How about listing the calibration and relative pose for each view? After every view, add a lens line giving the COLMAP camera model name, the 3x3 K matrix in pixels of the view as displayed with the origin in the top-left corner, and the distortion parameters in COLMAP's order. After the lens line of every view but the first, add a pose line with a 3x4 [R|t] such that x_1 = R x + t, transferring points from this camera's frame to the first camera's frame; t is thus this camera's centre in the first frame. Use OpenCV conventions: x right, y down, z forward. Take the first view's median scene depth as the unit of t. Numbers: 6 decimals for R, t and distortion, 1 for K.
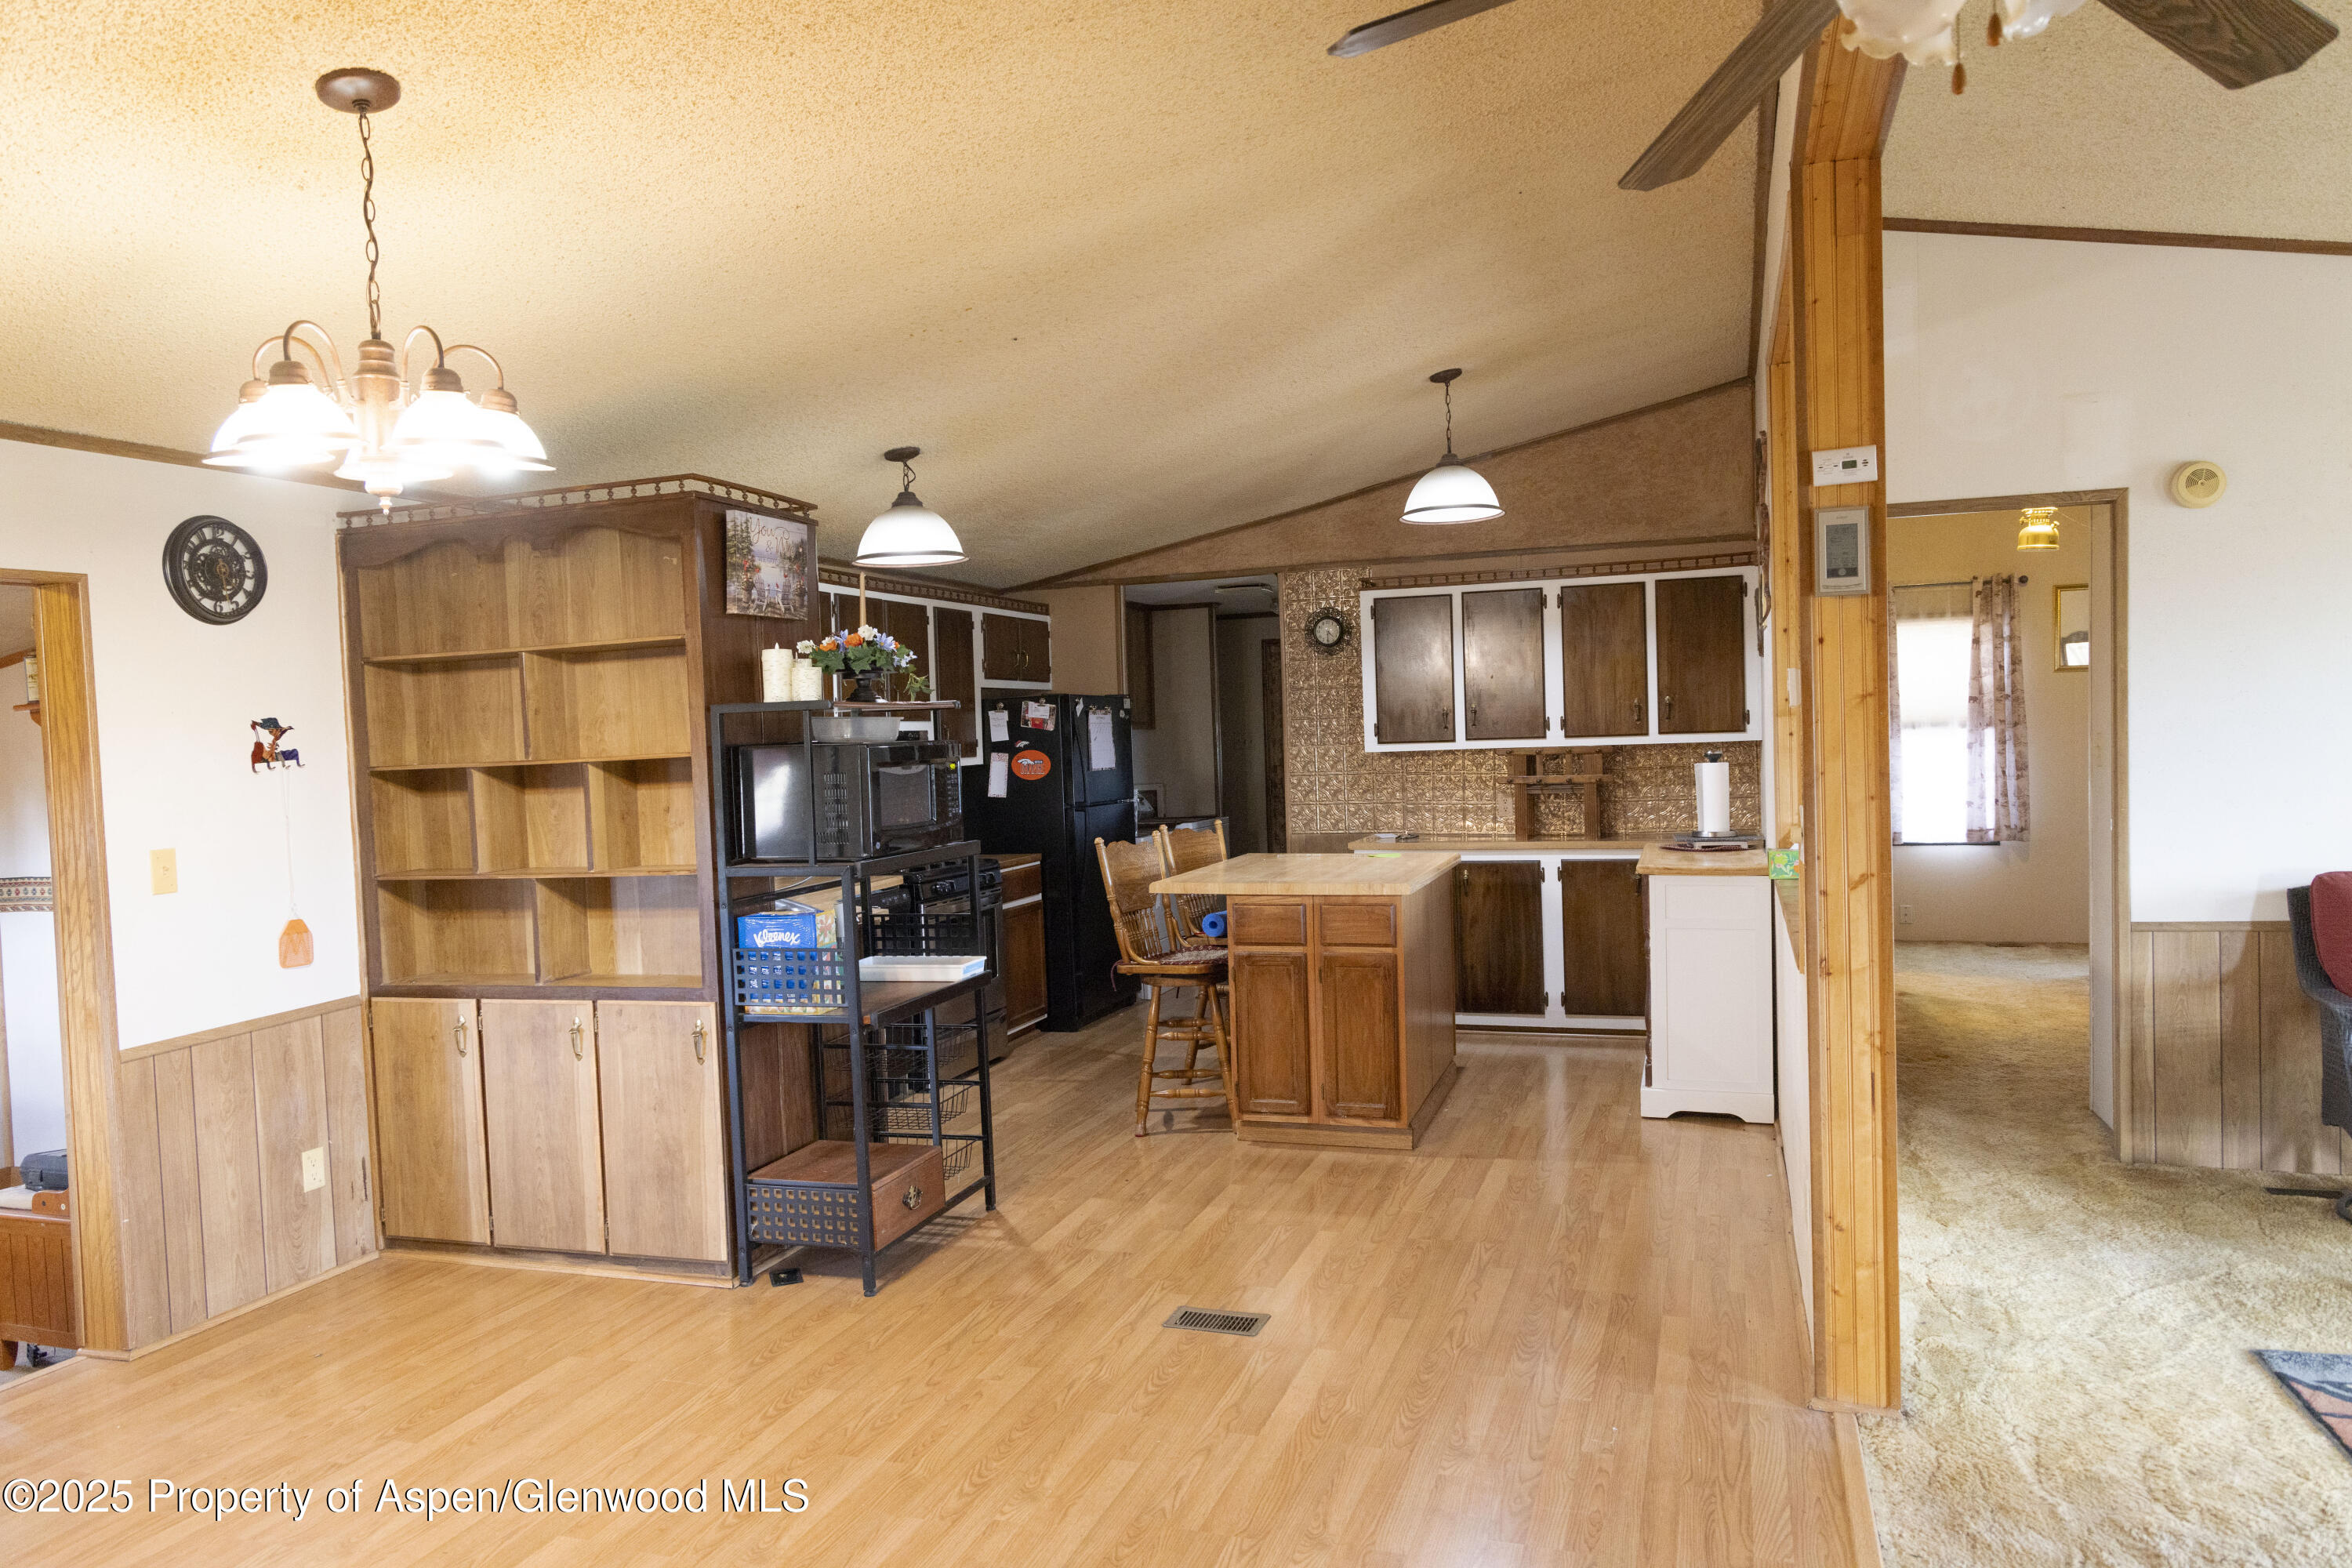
lens RADIAL K [[1587.5, 0, 1179.3], [0, 1587.5, 776.7], [0, 0, 1]] dist [0.015843, -0.008416]
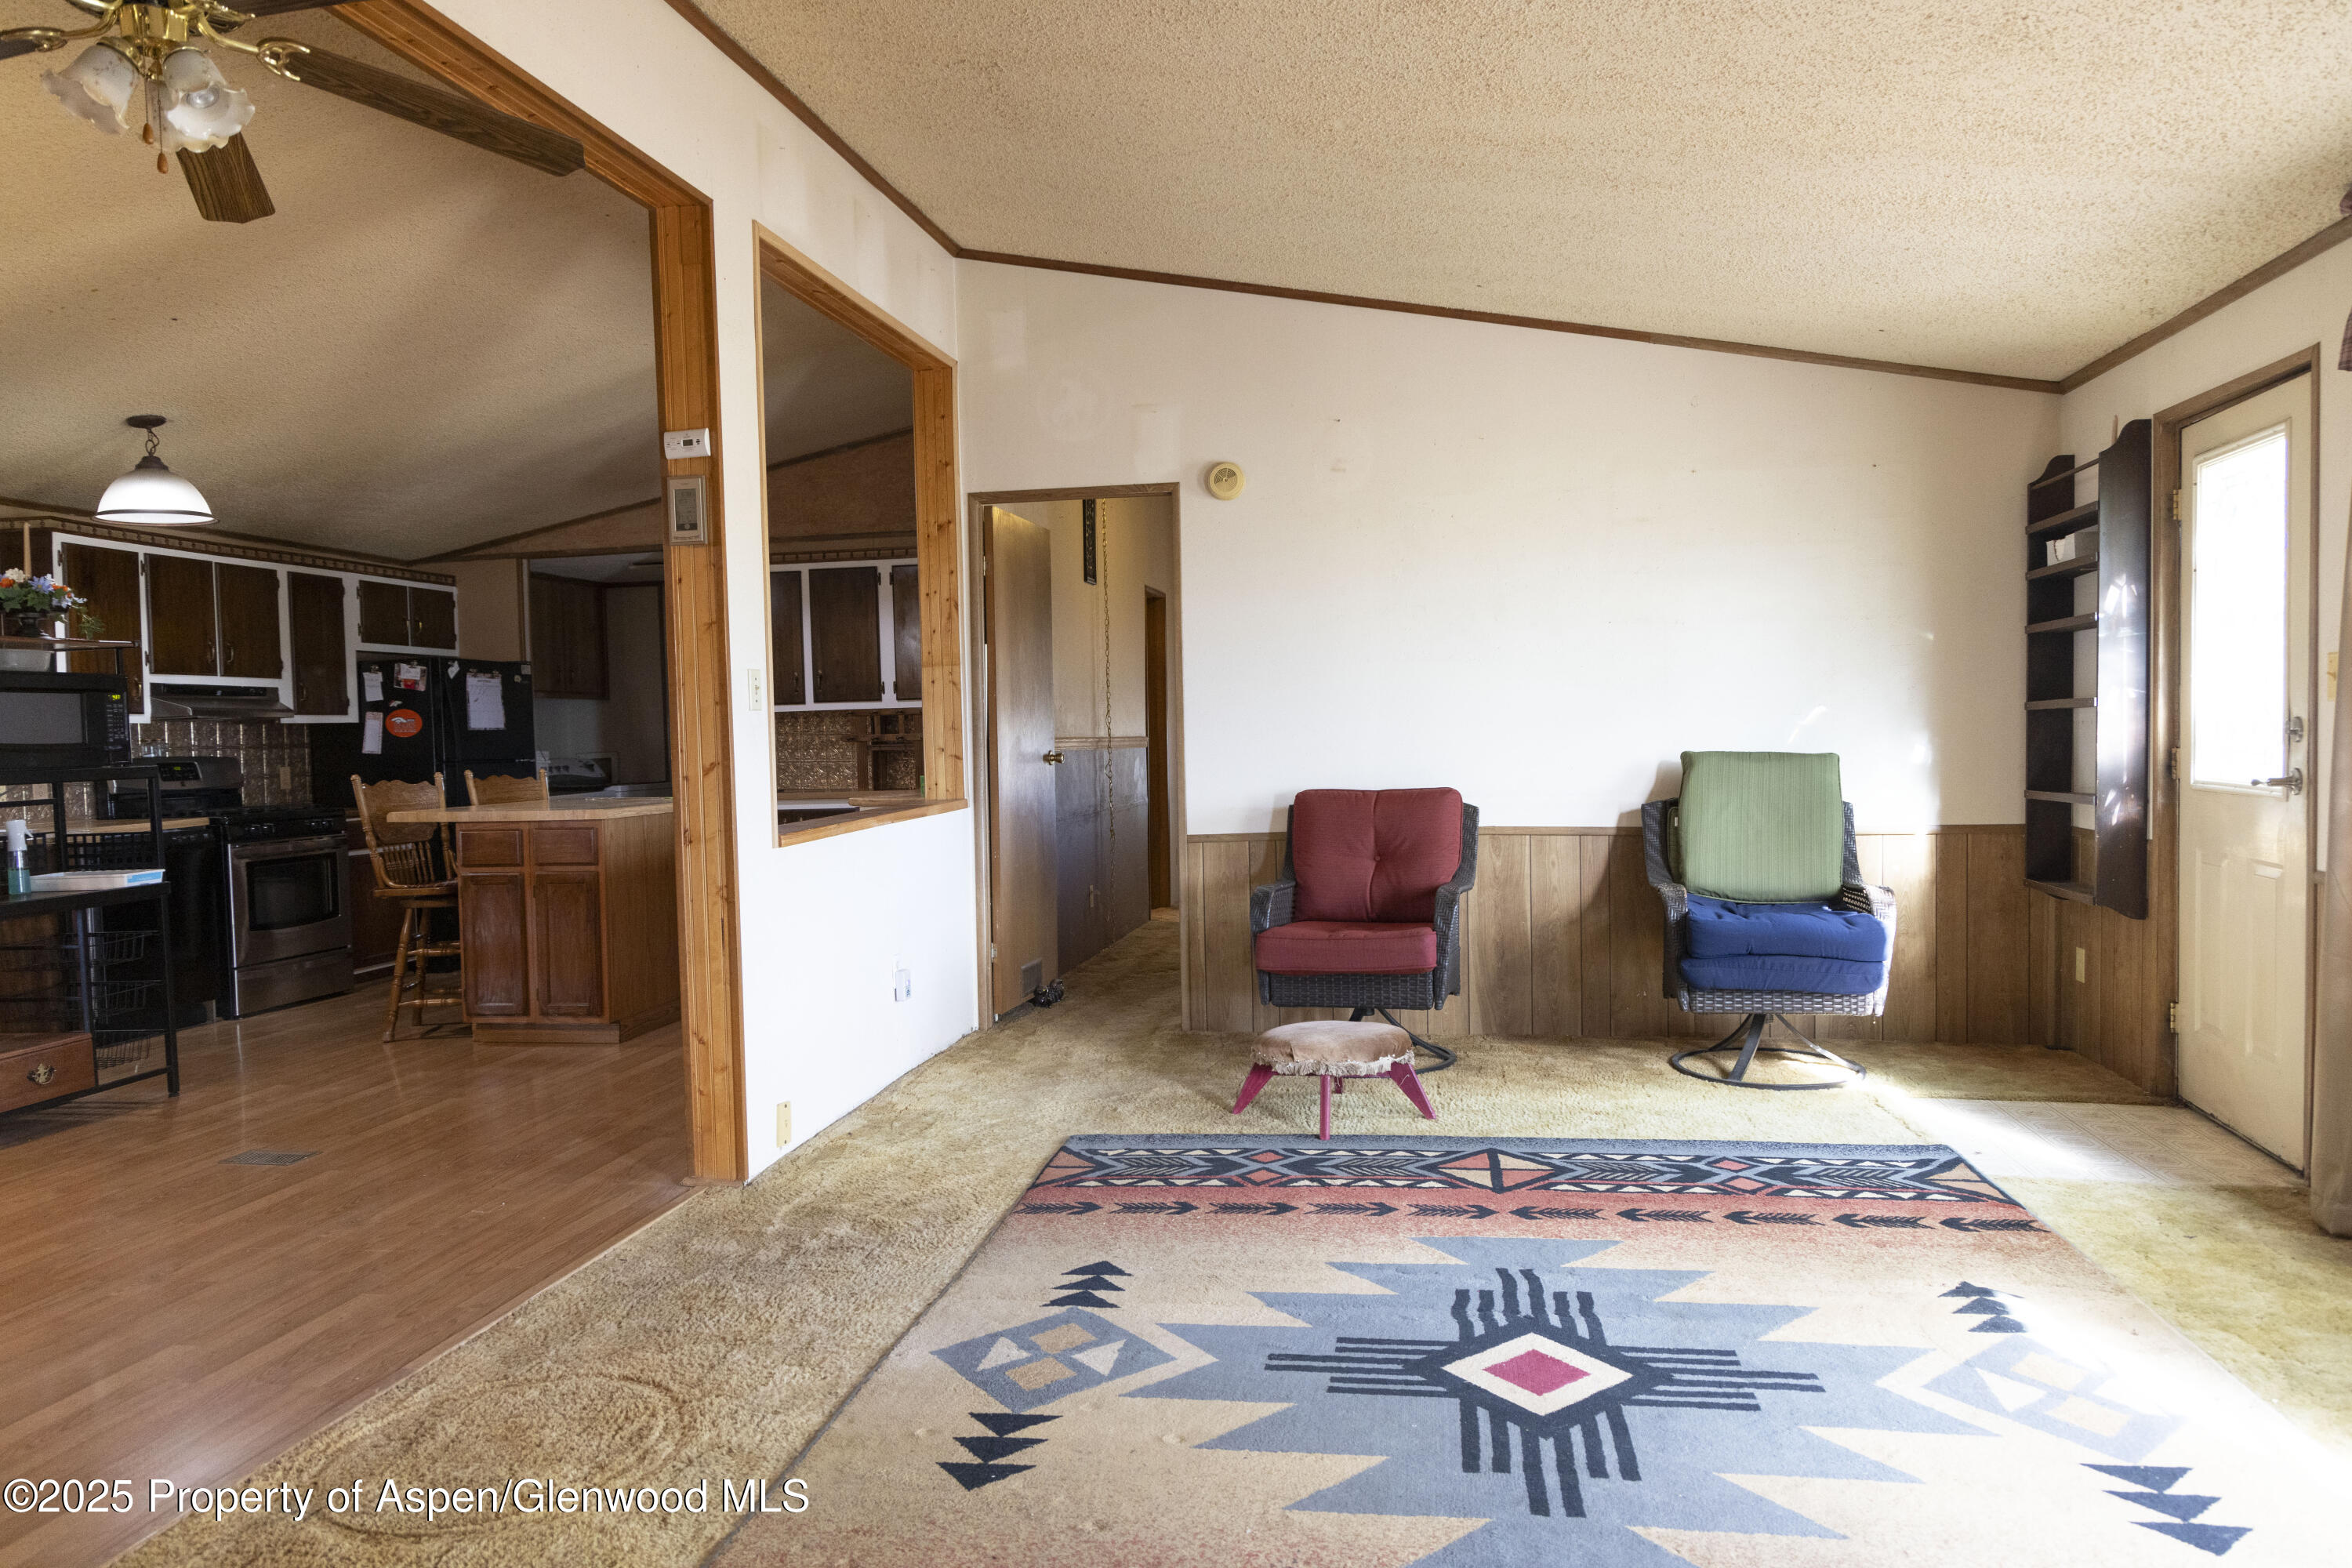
lens RADIAL K [[1587.5, 0, 1176.2], [0, 1587.5, 779.4], [0, 0, 1]] dist [0.015843, -0.008416]
pose [[0.988637, -0.000281, 0.150322, 0.379538], [0.000564, 0.999998, -0.001838, 0.047894], [-0.150321, 0.001902, 0.988635, -0.200927]]
